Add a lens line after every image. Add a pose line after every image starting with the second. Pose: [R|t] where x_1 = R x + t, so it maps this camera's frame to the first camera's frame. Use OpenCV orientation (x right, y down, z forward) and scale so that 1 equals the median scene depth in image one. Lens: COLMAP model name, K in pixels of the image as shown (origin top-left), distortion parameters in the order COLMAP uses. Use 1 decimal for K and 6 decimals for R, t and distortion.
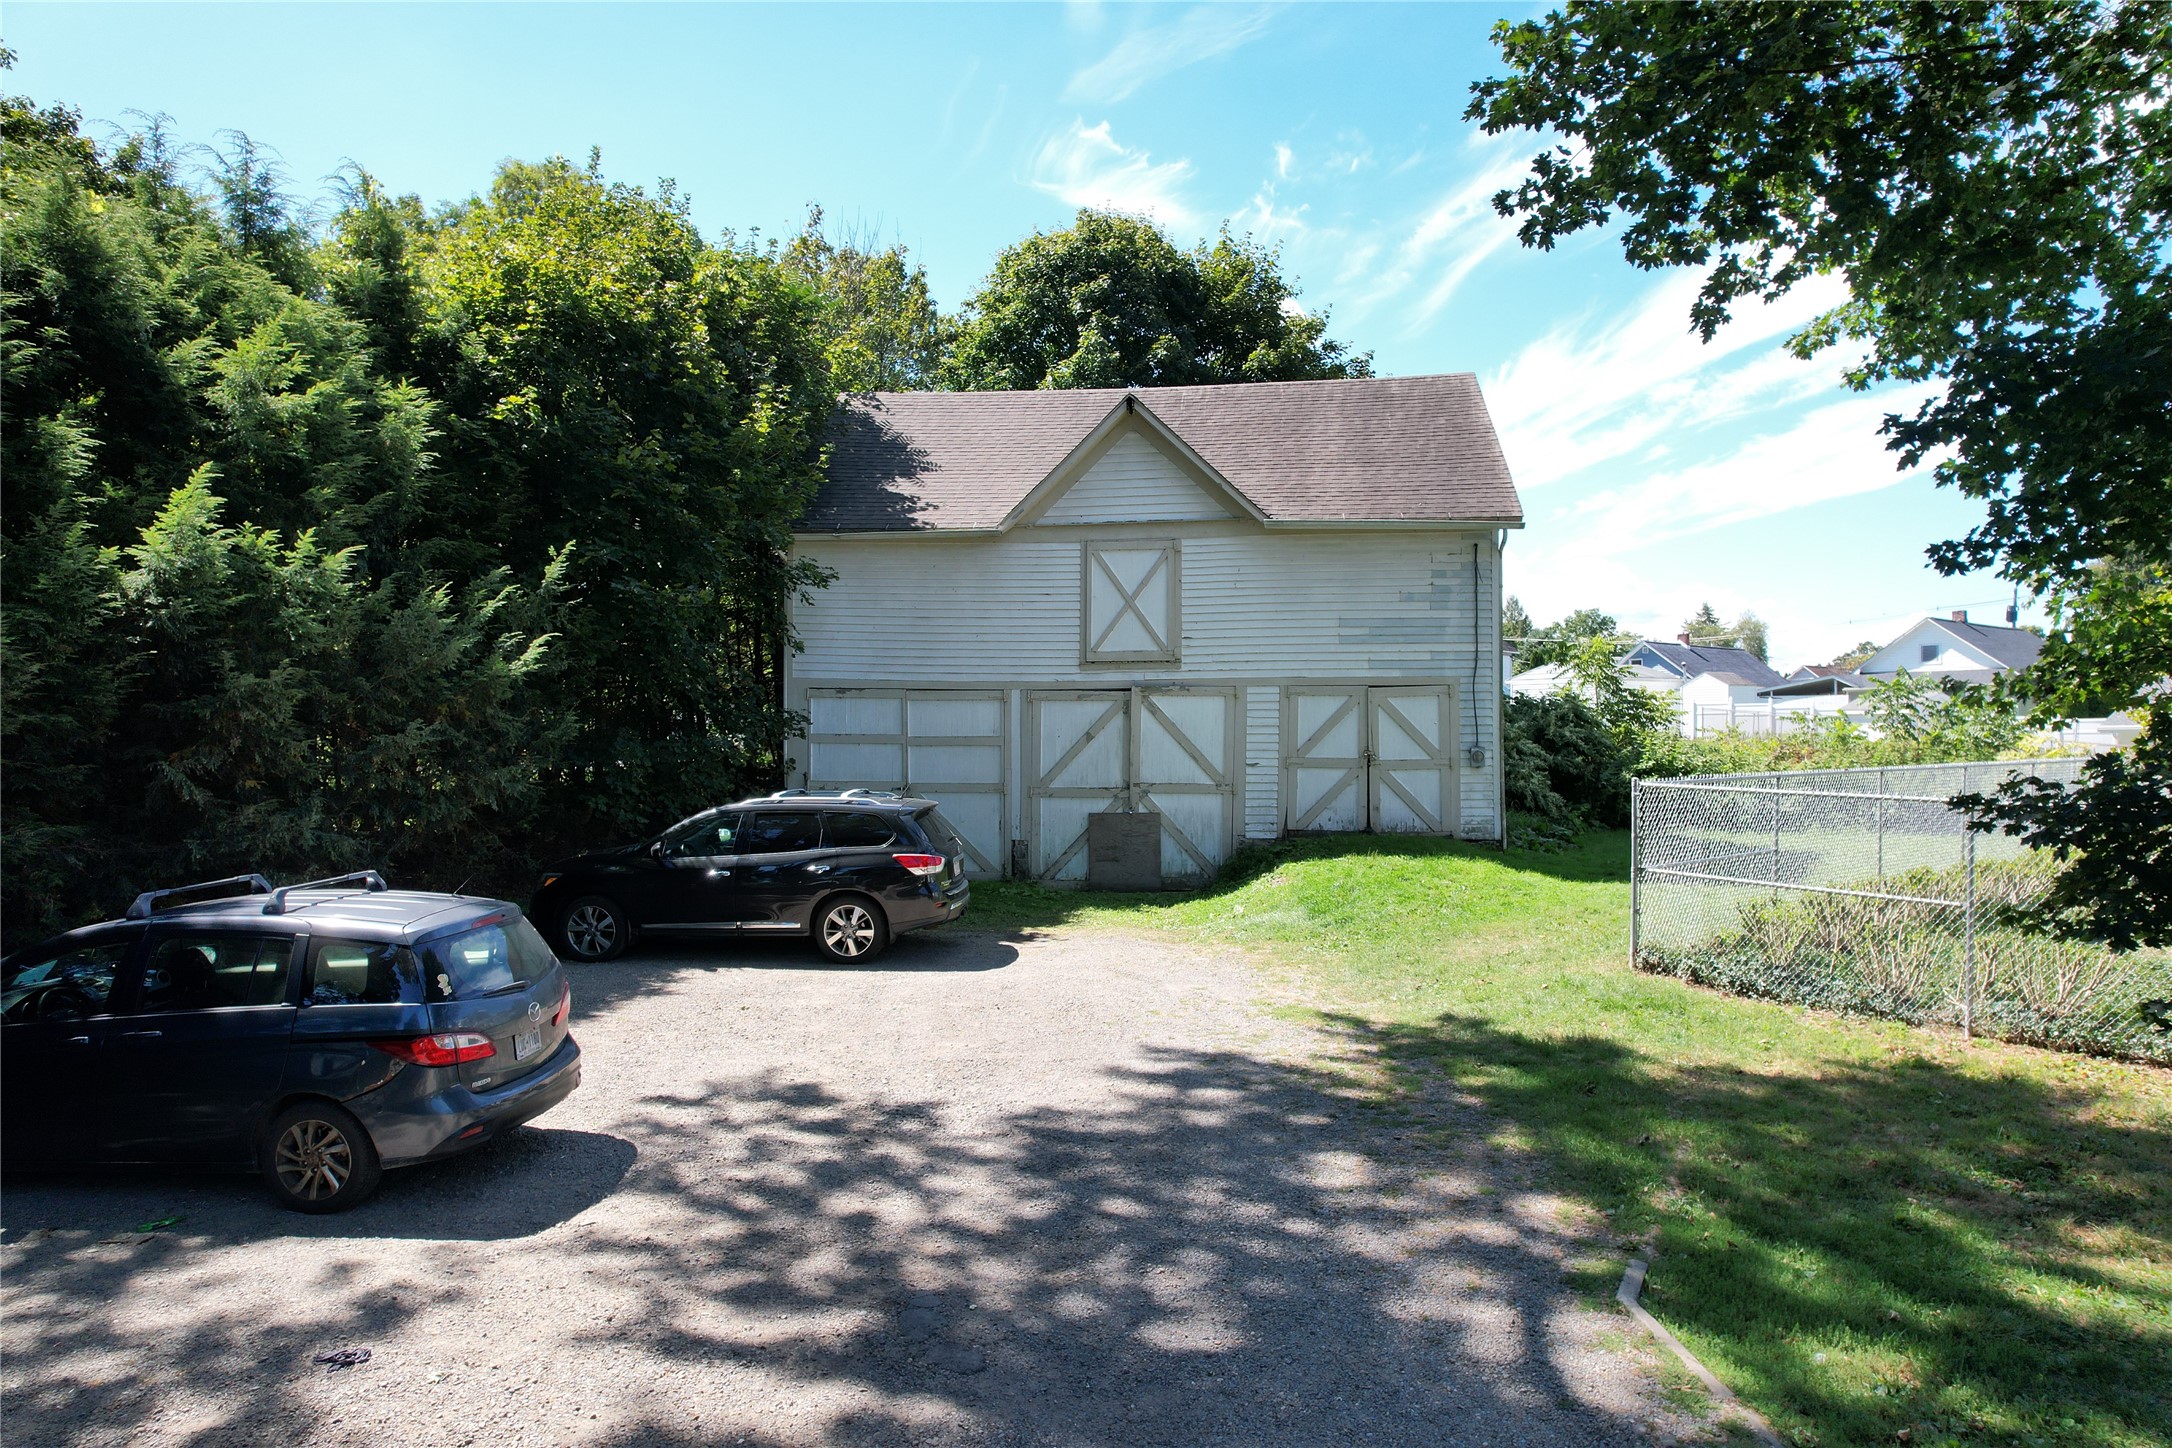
lens RADIAL K [[1386.9, 0, 1092.9], [0, 1386.9, 739.5], [0, 0, 1]] dist [-0.070574, 0.063274]
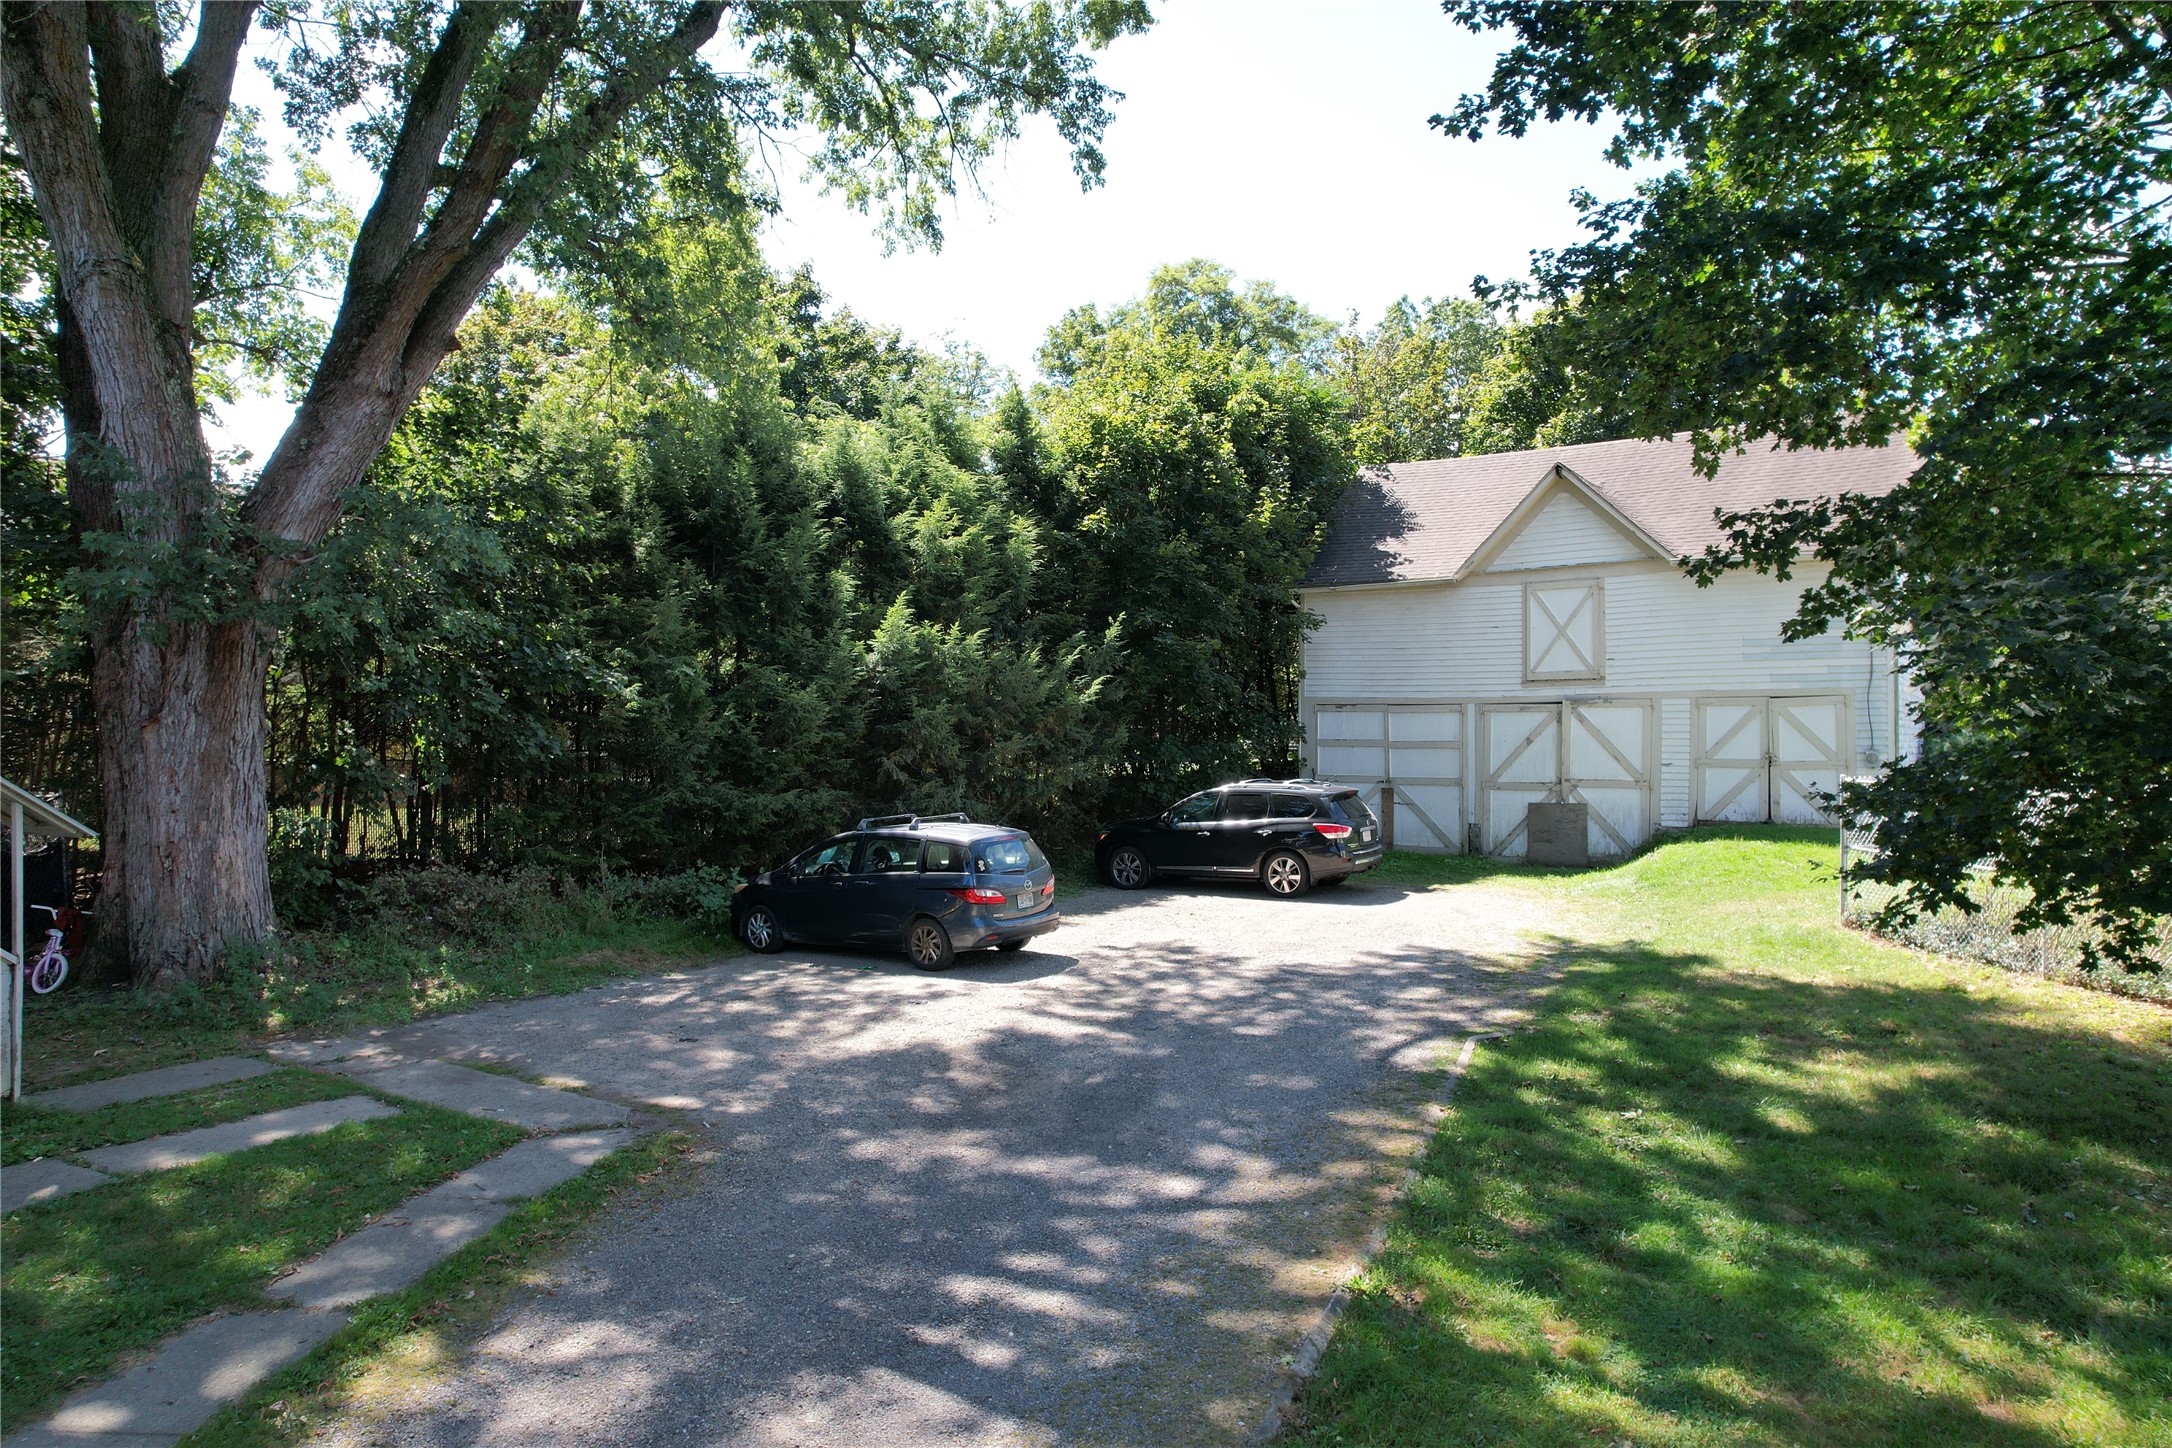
lens RADIAL K [[1386.9, 0, 1099.5], [0, 1386.9, 742.4], [0, 0, 1]] dist [-0.070574, 0.063274]
pose [[0.884677, -0.001164, -0.466204, 0.282783], [0.001819, 0.999998, 0.000955, -0.003324], [0.466202, -0.001693, 0.884677, -0.328515]]
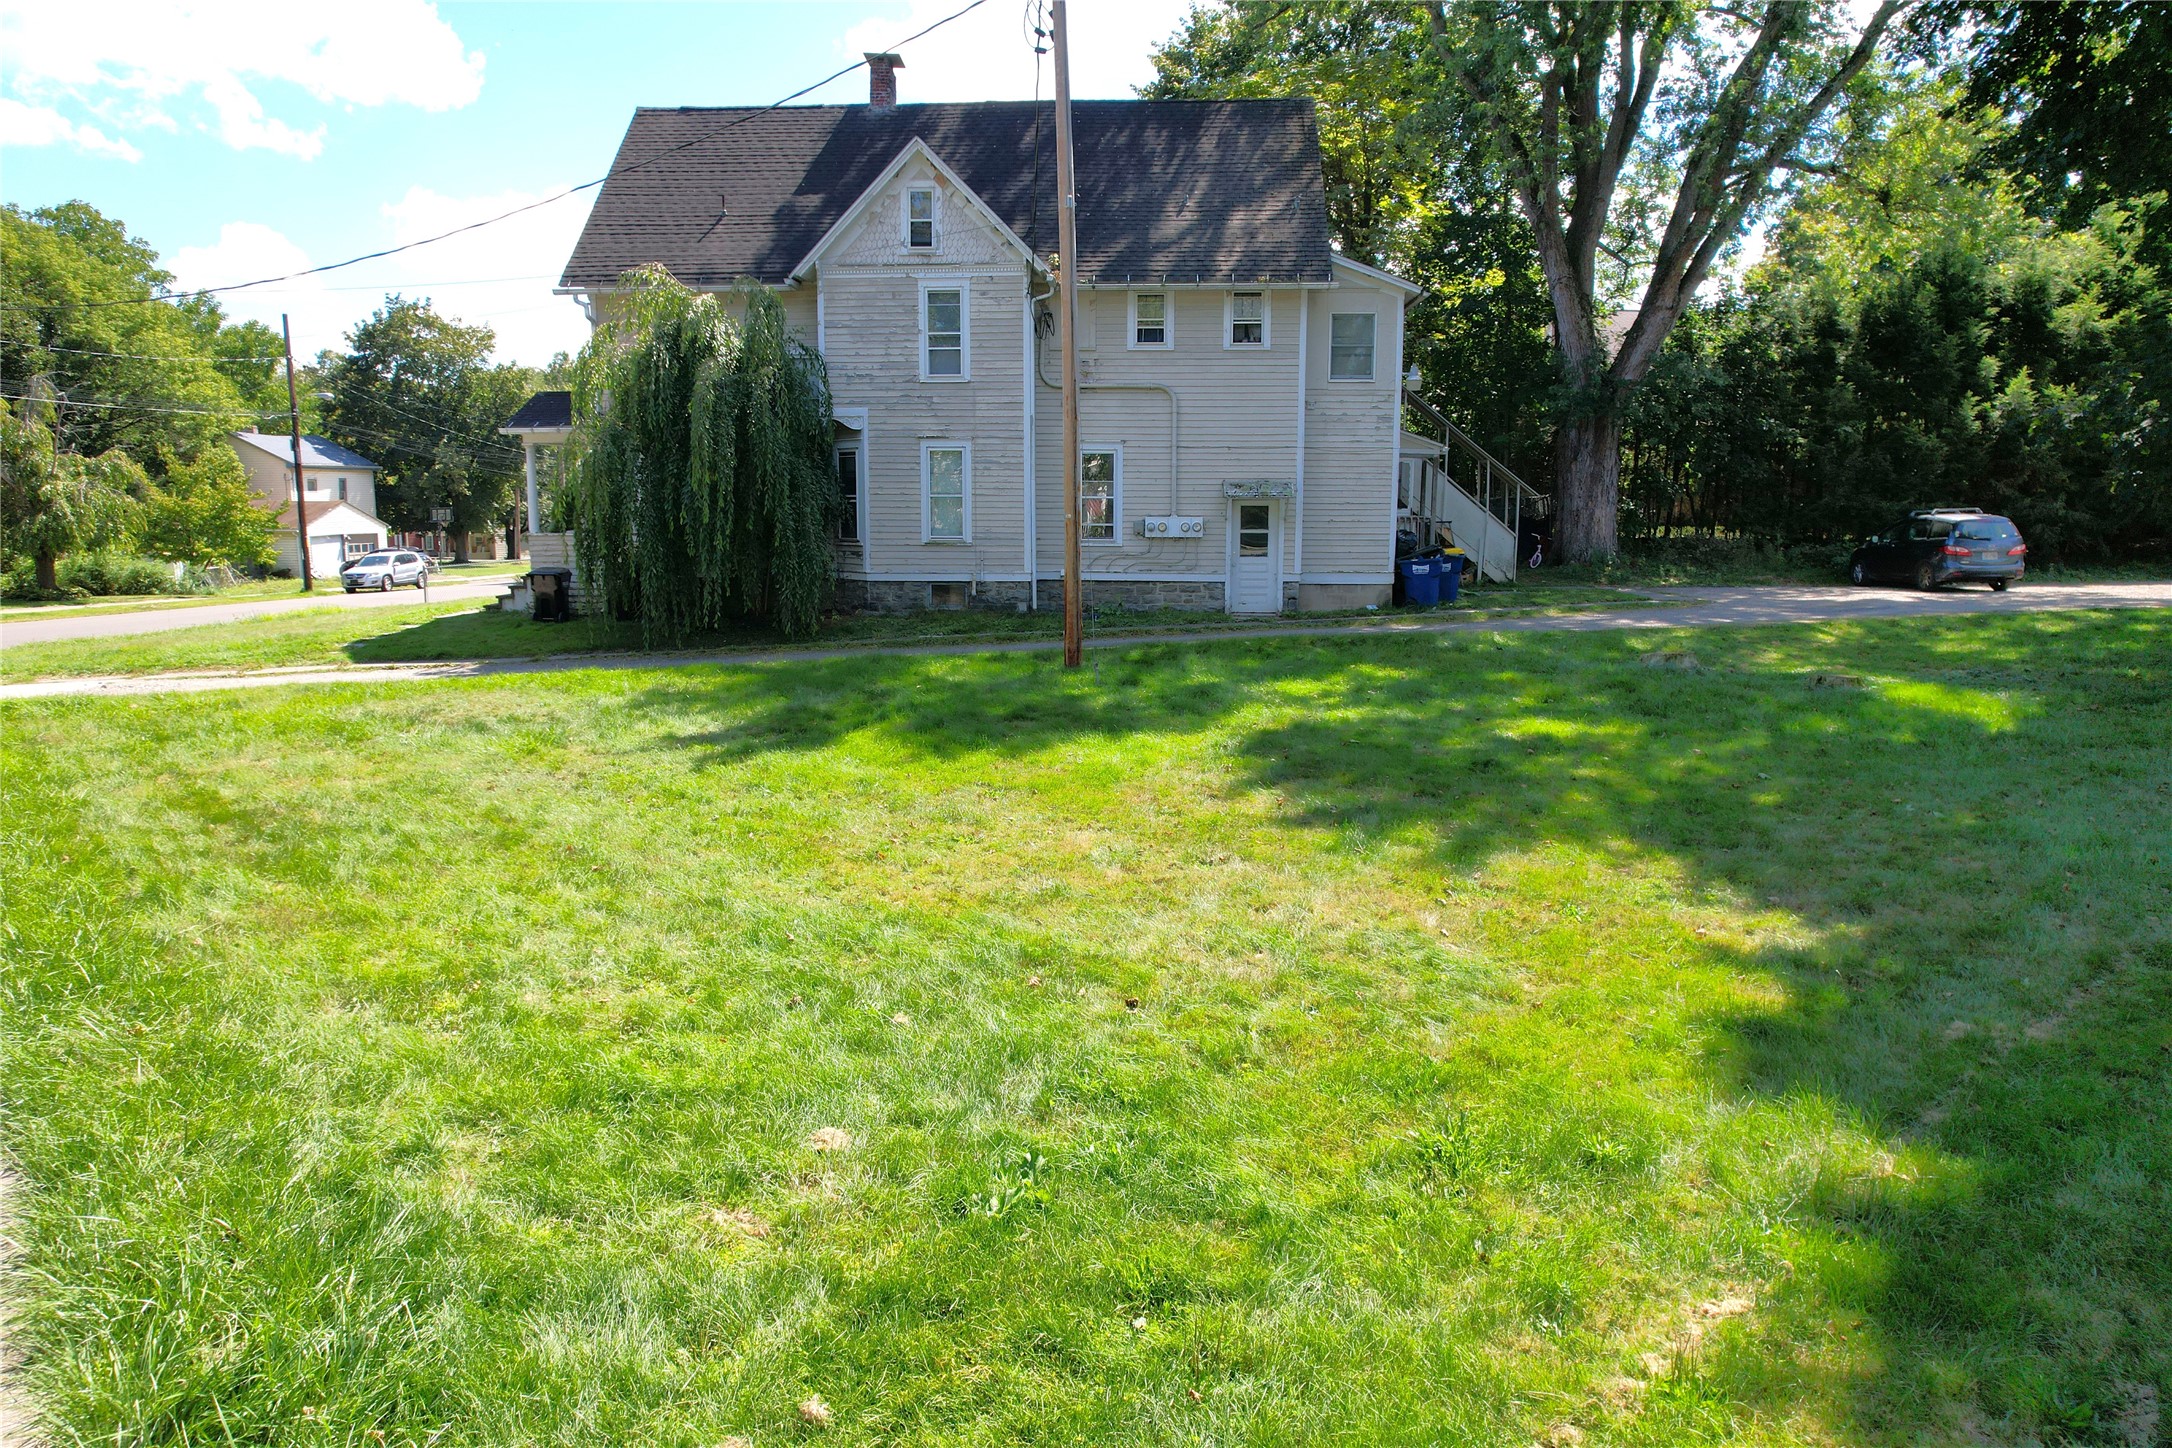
lens RADIAL K [[1386.9, 0, 1098.6], [0, 1386.9, 740.5], [0, 0, 1]] dist [-0.070574, 0.063274]
pose [[0.055951, 0.163732, -0.984917, 1.347101], [-0.000134, 0.986463, 0.163982, 0.056281], [0.998434, -0.009043, 0.055215, -0.662210]]
